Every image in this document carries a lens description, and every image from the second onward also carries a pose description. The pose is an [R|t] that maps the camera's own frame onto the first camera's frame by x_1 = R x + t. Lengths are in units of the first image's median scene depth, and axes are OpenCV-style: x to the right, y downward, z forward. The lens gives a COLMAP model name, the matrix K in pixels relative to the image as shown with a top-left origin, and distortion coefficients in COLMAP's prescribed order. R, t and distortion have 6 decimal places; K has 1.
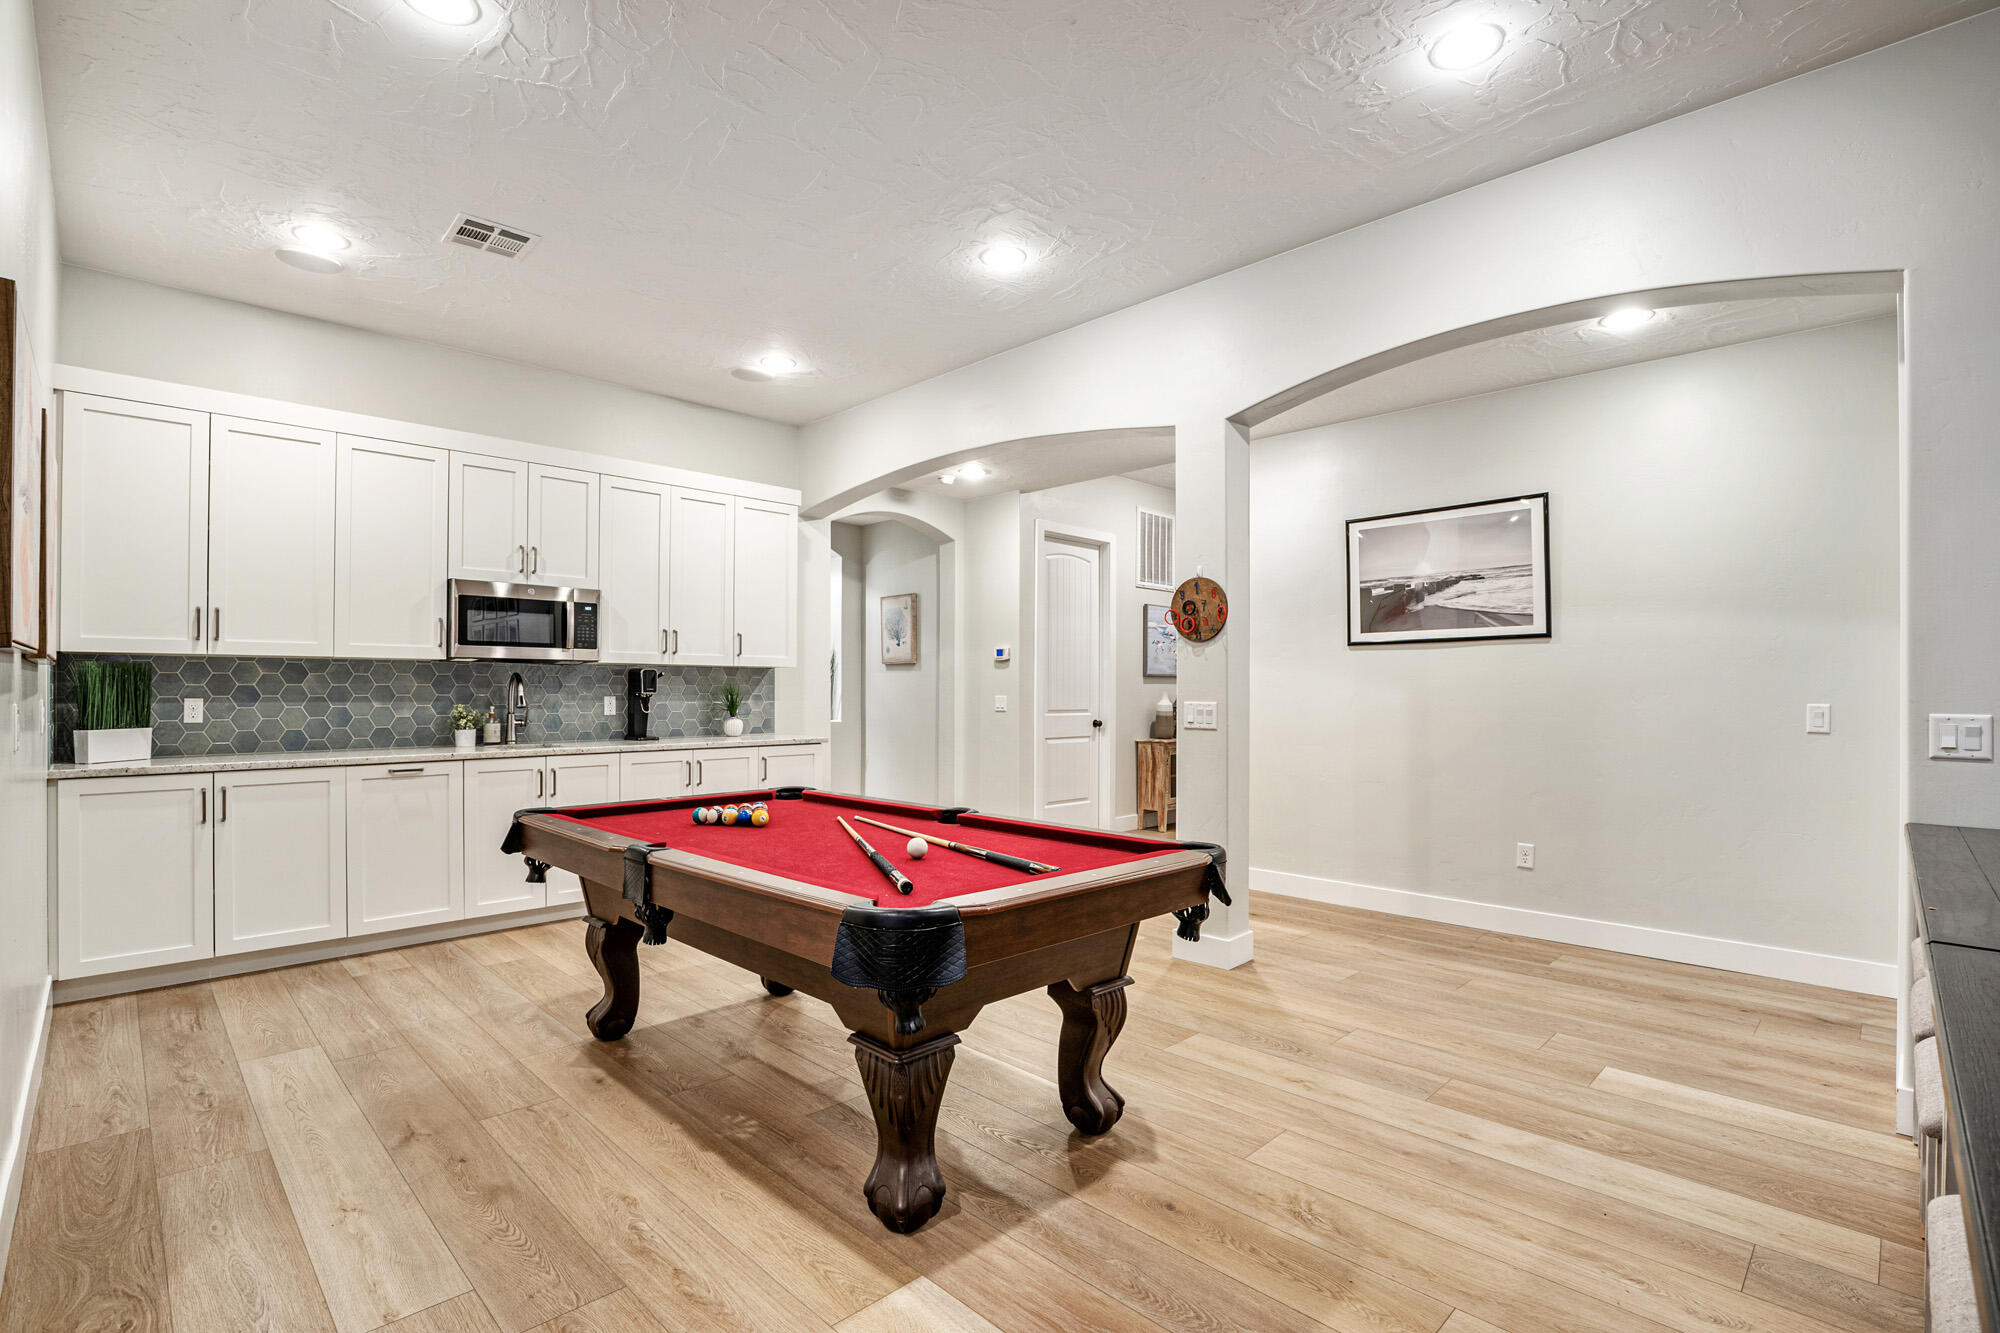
lens RADIAL K [[930.9, 0, 1003.3], [0, 930.9, 682.8], [0, 0, 1]] dist [-0.025440, 0.000459]
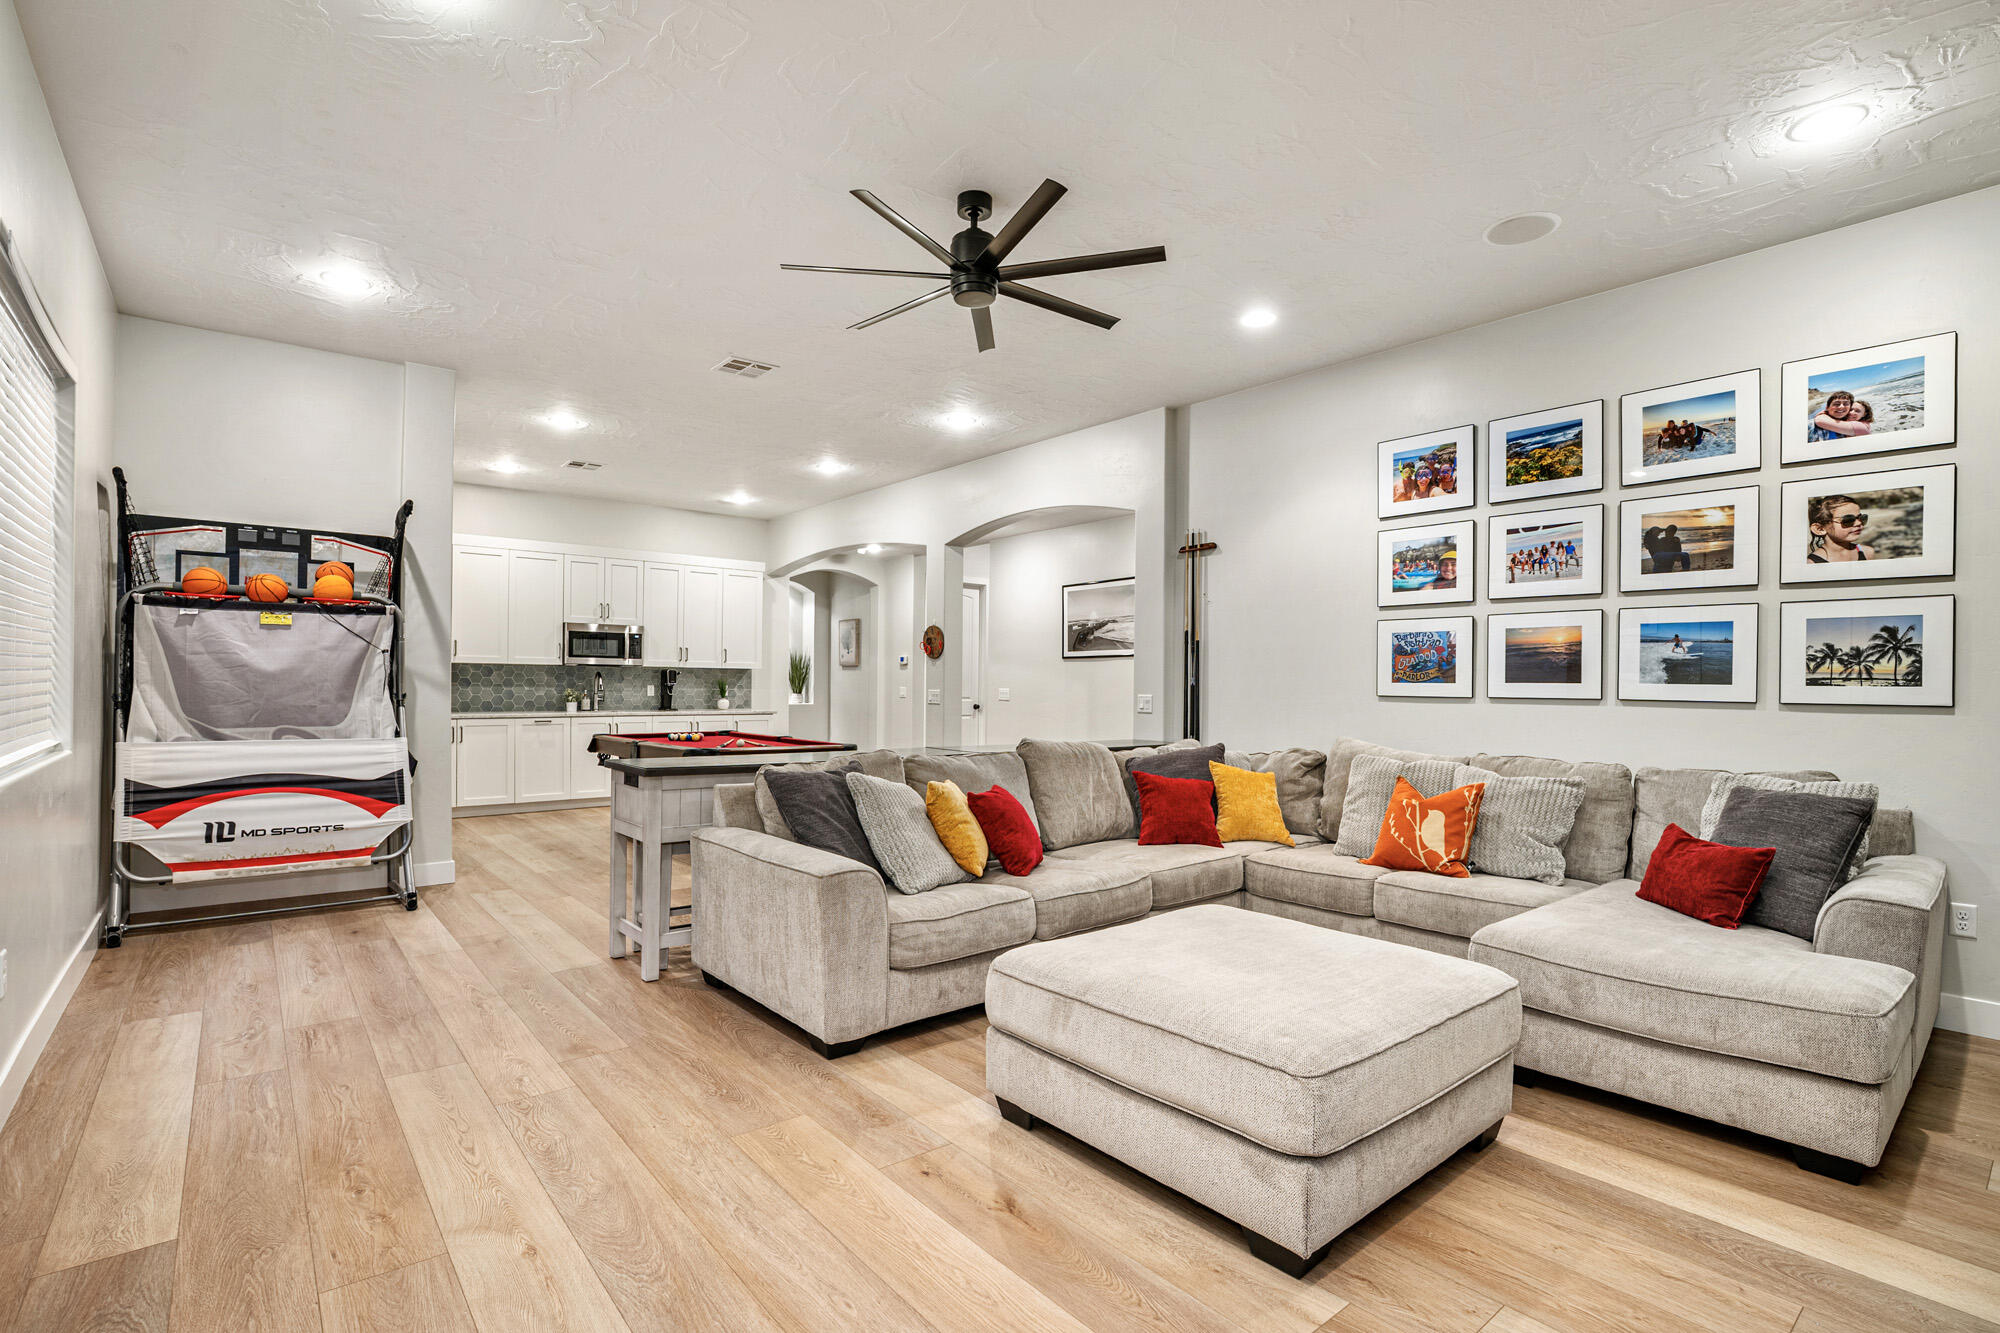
lens RADIAL K [[930.9, 0, 1003.1], [0, 930.9, 679.5], [0, 0, 1]] dist [-0.025440, 0.000459]
pose [[0.996139, 0.007258, -0.087485, 0.413089], [-0.007079, 0.999972, 0.002362, -0.005351], [0.087500, -0.001734, 0.996163, -0.724917]]
